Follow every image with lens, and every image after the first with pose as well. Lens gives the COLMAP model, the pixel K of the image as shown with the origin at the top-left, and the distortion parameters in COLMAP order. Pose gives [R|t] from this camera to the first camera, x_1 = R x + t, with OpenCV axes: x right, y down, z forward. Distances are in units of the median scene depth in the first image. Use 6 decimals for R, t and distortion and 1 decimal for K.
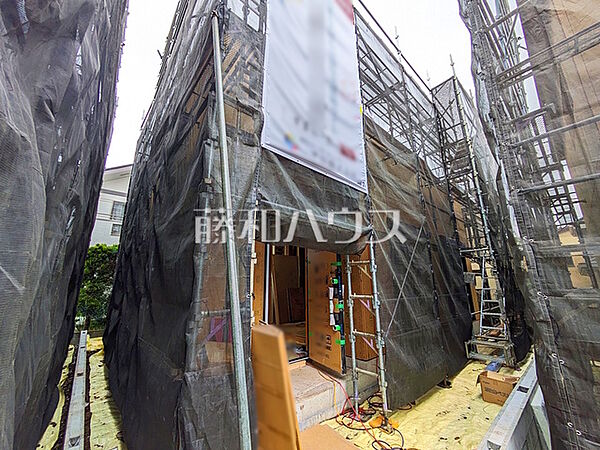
lens RADIAL K [[235.0, 0, 300.0], [0, 235.0, 225.0], [0, 0, 1]] dist [0.002297, 0.000232]
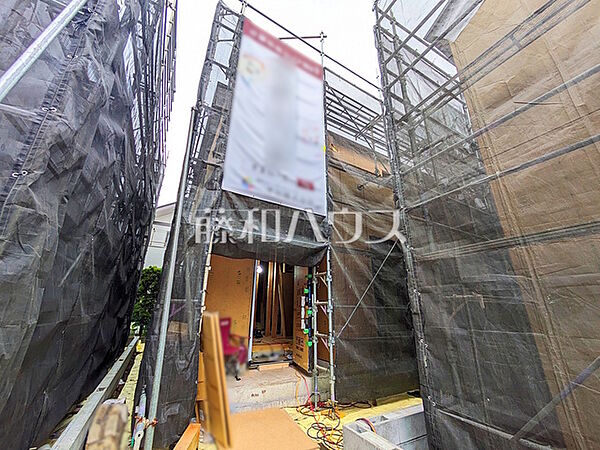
lens RADIAL K [[235.0, 0, 300.0], [0, 235.0, 225.0], [0, 0, 1]] dist [0.002297, 0.000232]
pose [[0.980265, -0.050574, -0.191107, 0.417566], [0.031705, 0.994428, -0.100534, 0.032106], [0.195127, 0.092491, 0.976407, -0.217615]]
